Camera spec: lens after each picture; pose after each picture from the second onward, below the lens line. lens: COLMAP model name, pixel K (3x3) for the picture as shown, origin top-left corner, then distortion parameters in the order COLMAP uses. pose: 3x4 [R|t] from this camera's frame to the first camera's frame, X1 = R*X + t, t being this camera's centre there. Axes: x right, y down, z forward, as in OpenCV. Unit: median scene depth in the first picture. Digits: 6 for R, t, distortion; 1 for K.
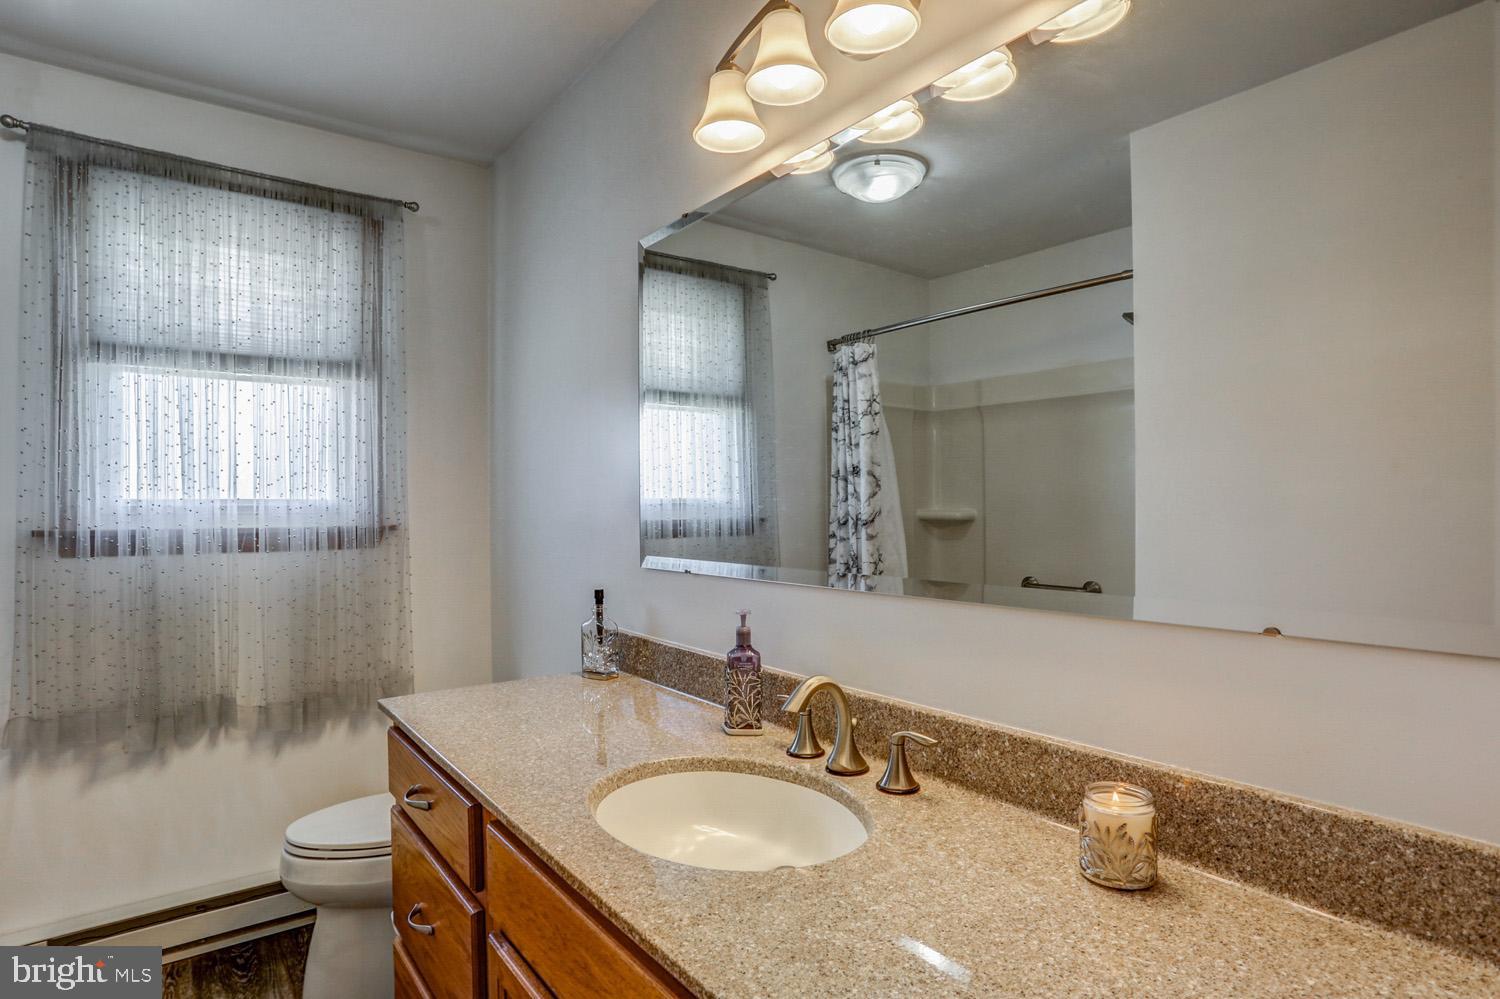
lens RADIAL K [[823.4, 0, 748.1], [0, 823.4, 504.1], [0, 0, 1]] dist [-0.004468, 0.000934]
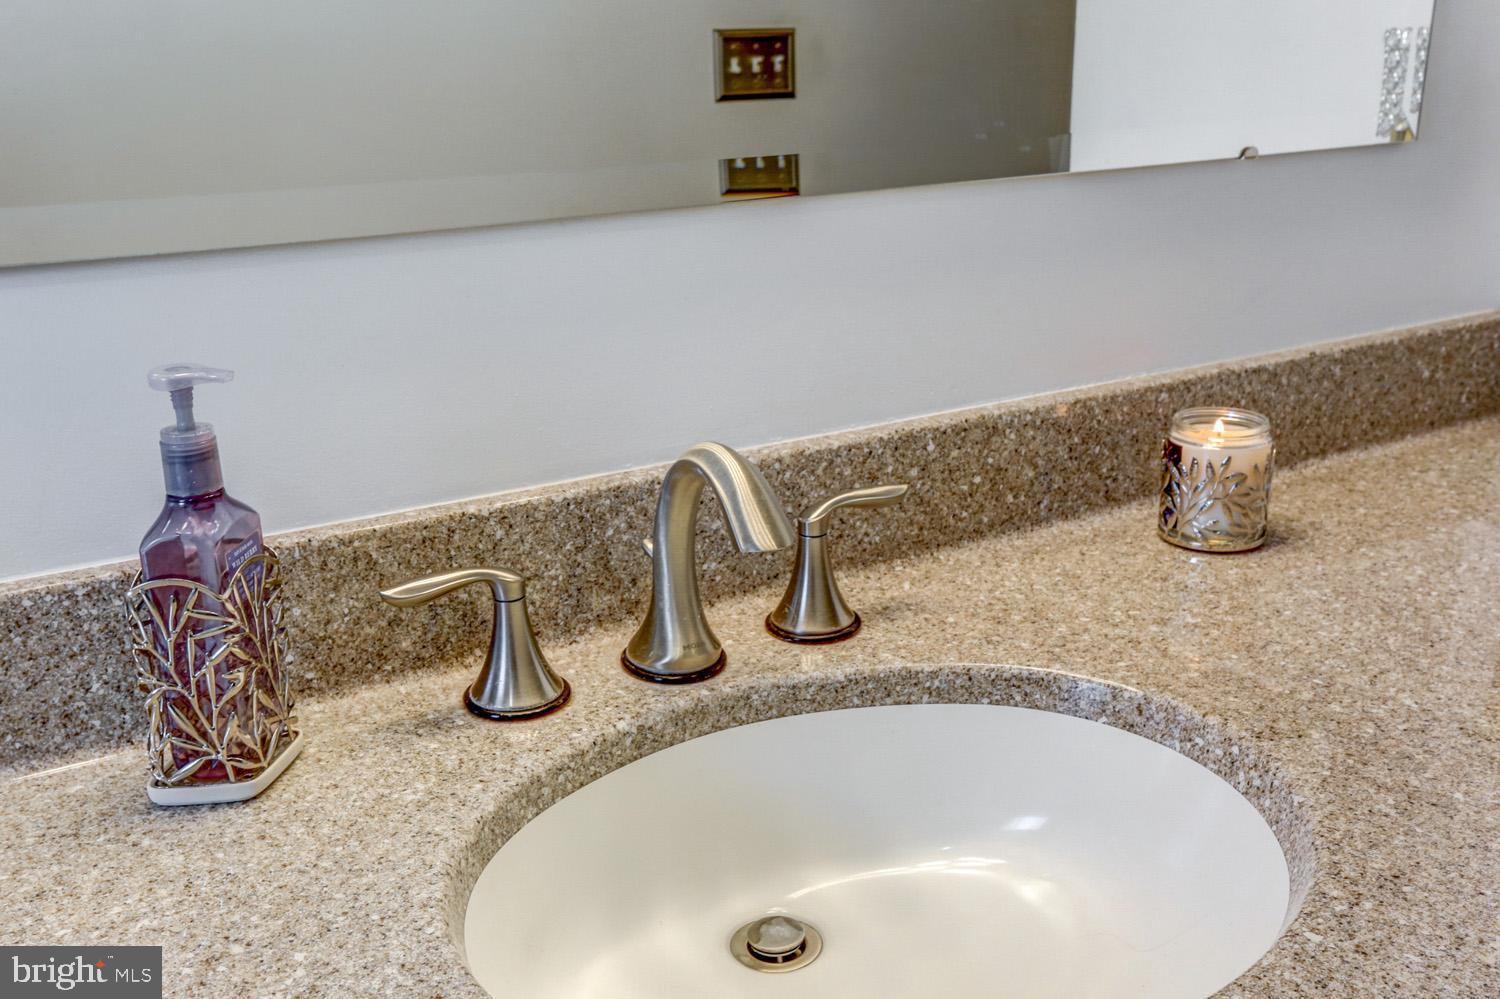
lens RADIAL K [[1520.4, 0, 749.0], [0, 1520.4, 494.9], [0, 0, 1]] dist [0.031074, 0.000000]
pose [[0.076939, -0.283663, 0.955833, -0.616229], [0.012427, 0.958873, 0.283564, 0.038968], [-0.996958, -0.009939, 0.077300, 0.998526]]
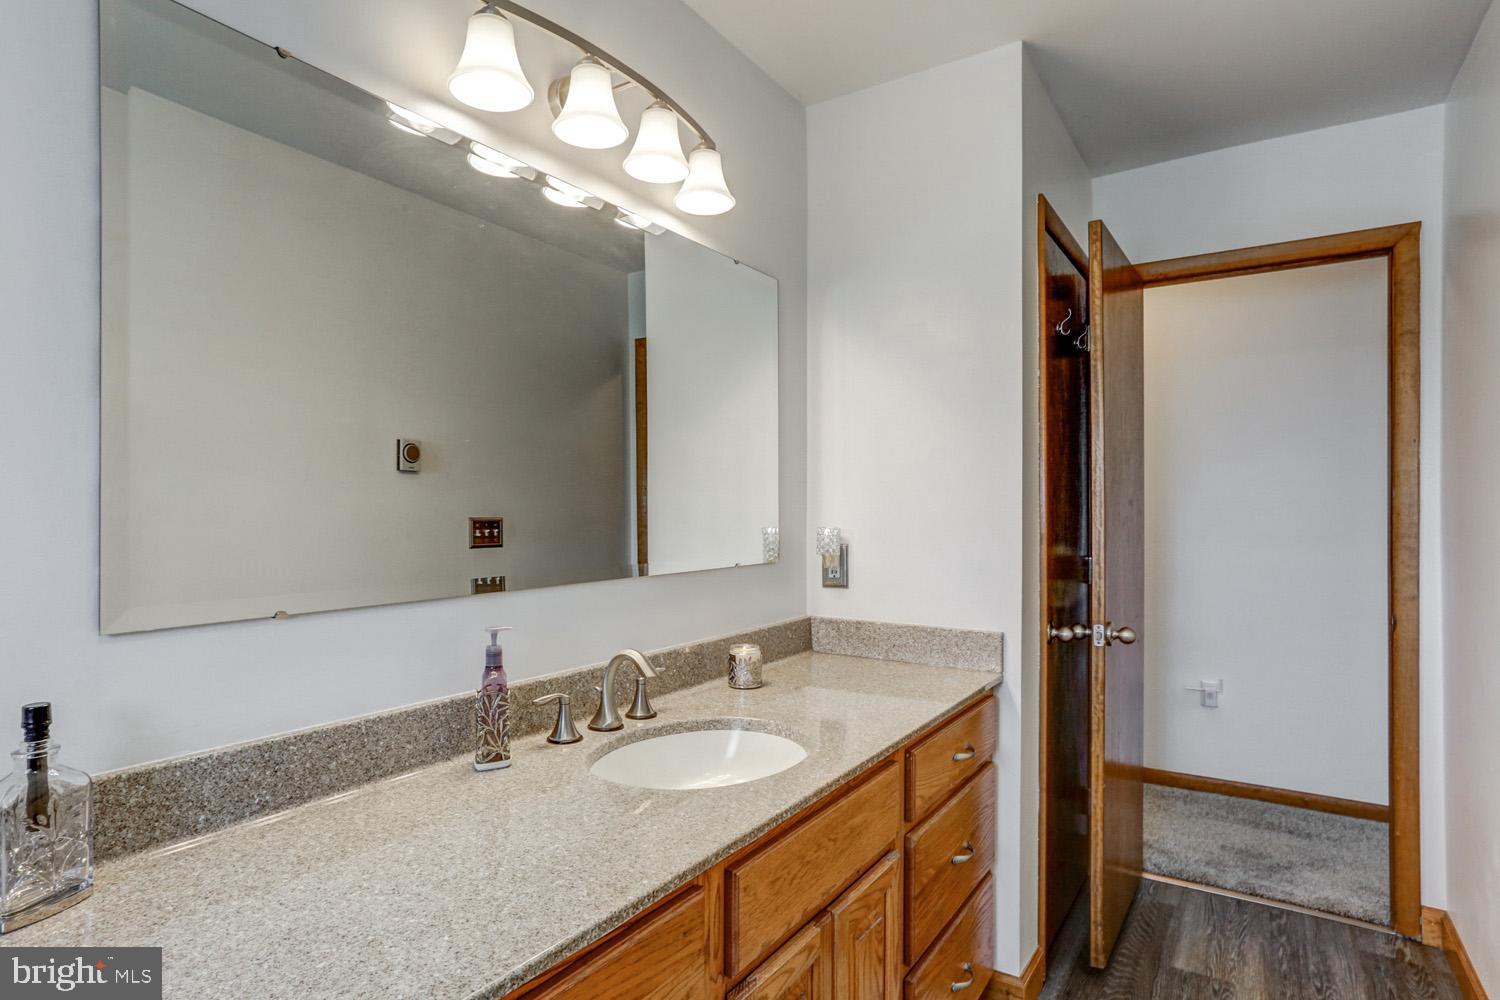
lens RADIAL K [[823.4, 0, 749.1], [0, 823.4, 506.7], [0, 0, 1]] dist [-0.004468, 0.000934]
pose [[-0.359879, 0.010943, 0.932935, -1.202678], [-0.003405, 0.999909, -0.013042, 0.011688], [-0.932993, -0.007870, -0.359809, 1.364312]]
